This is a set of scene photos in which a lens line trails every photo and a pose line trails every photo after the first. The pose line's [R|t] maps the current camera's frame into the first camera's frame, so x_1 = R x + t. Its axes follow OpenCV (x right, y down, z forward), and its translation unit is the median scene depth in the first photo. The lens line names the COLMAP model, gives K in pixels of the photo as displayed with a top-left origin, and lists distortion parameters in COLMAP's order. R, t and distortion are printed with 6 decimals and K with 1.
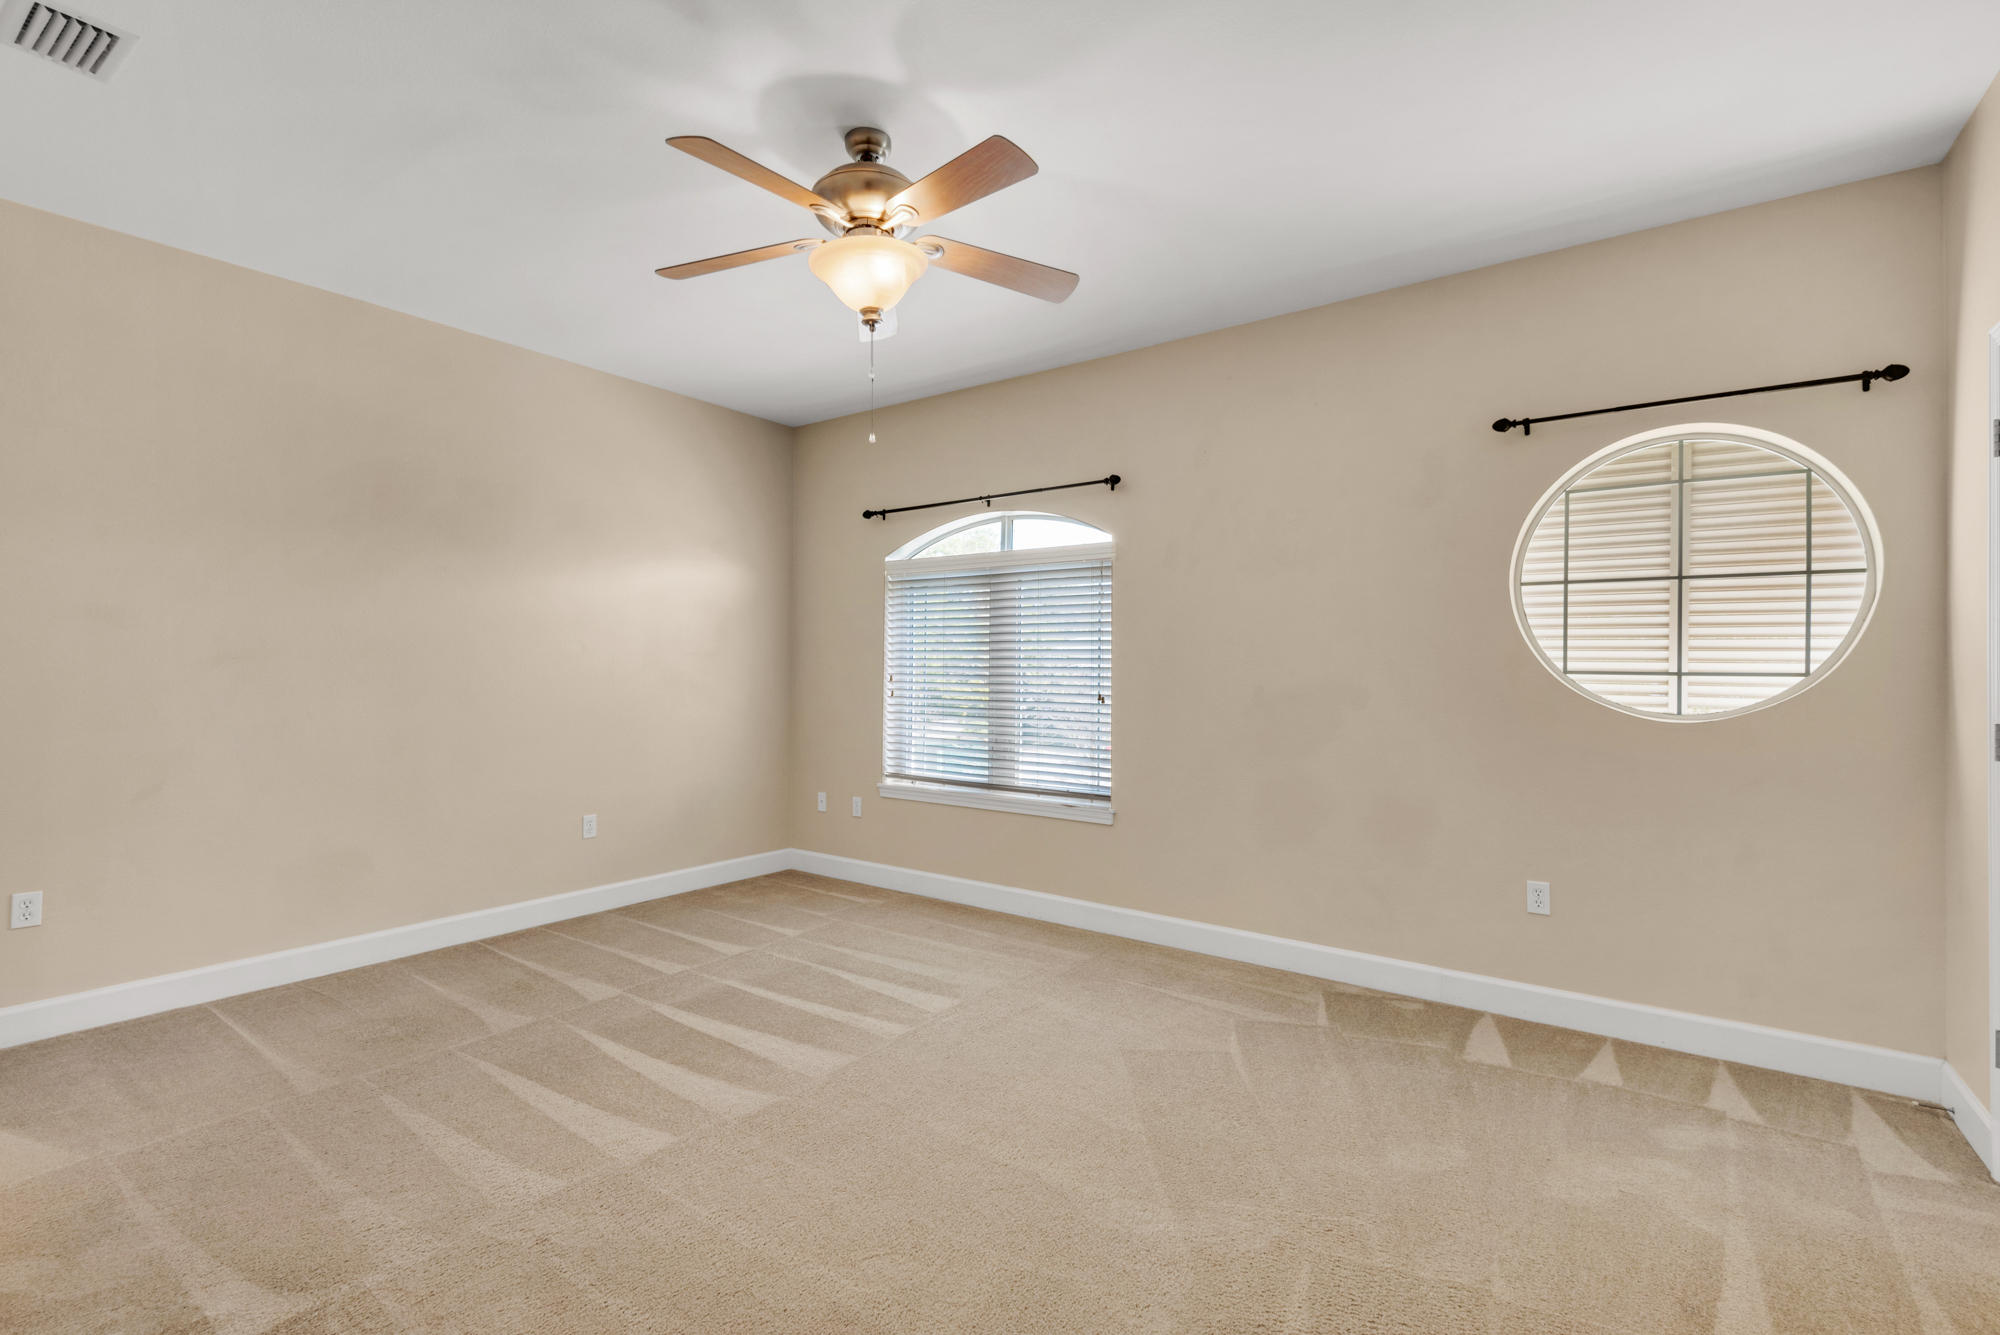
lens RADIAL K [[913.6, 0, 1010.7], [0, 913.6, 655.9], [0, 0, 1]] dist [0.018883, -0.003640]
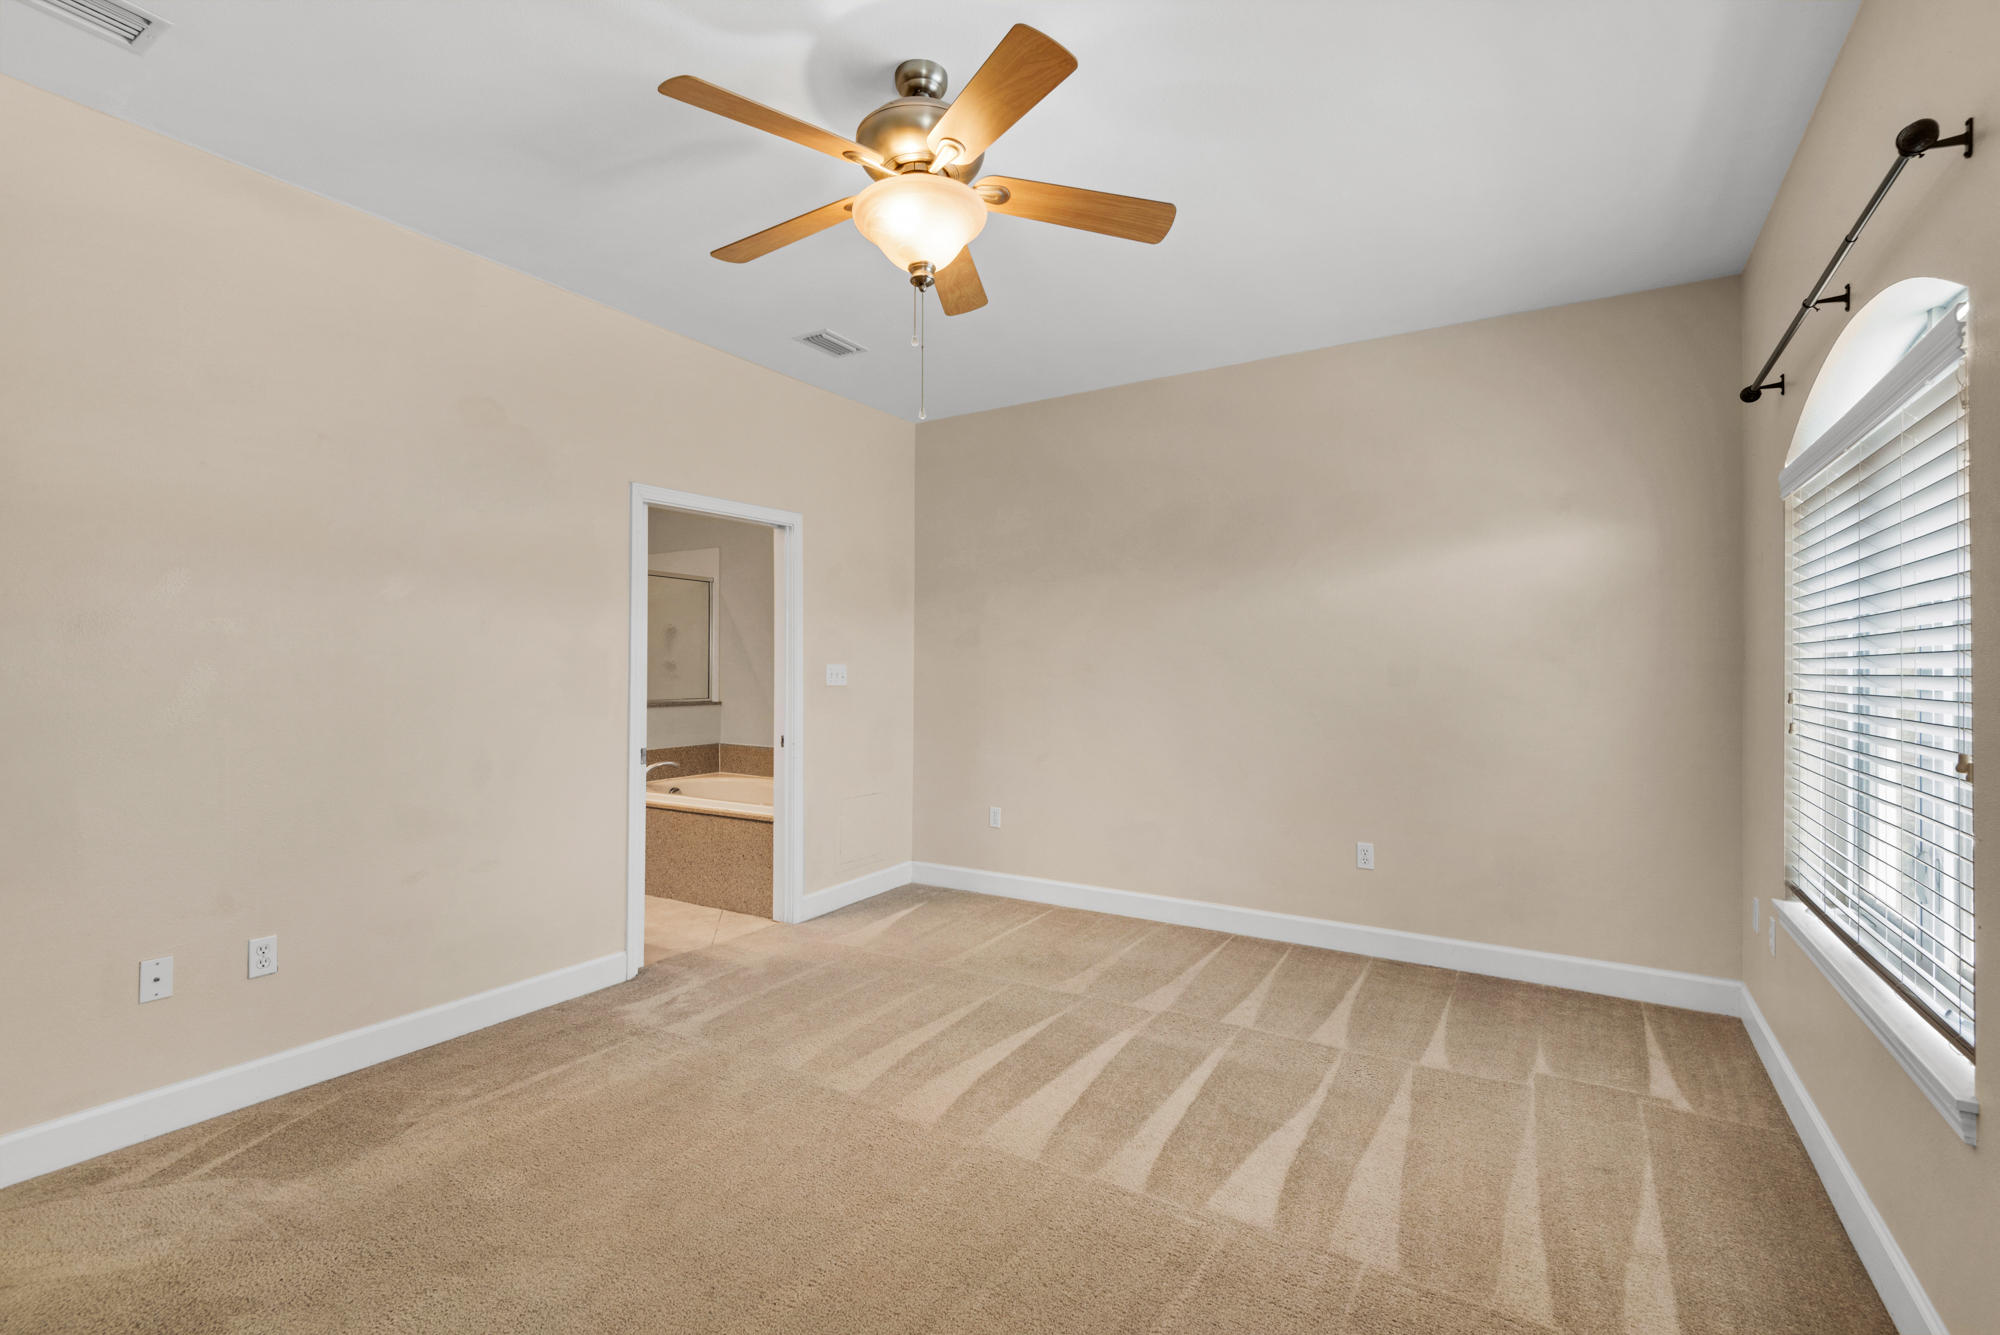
lens RADIAL K [[913.6, 0, 1001.8], [0, 913.6, 670.4], [0, 0, 1]] dist [0.018883, -0.003640]
pose [[0.059667, -0.006887, -0.998195, 0.528148], [0.005393, 0.999964, -0.006577, 0.012948], [0.998204, -0.004991, 0.059702, 0.772735]]
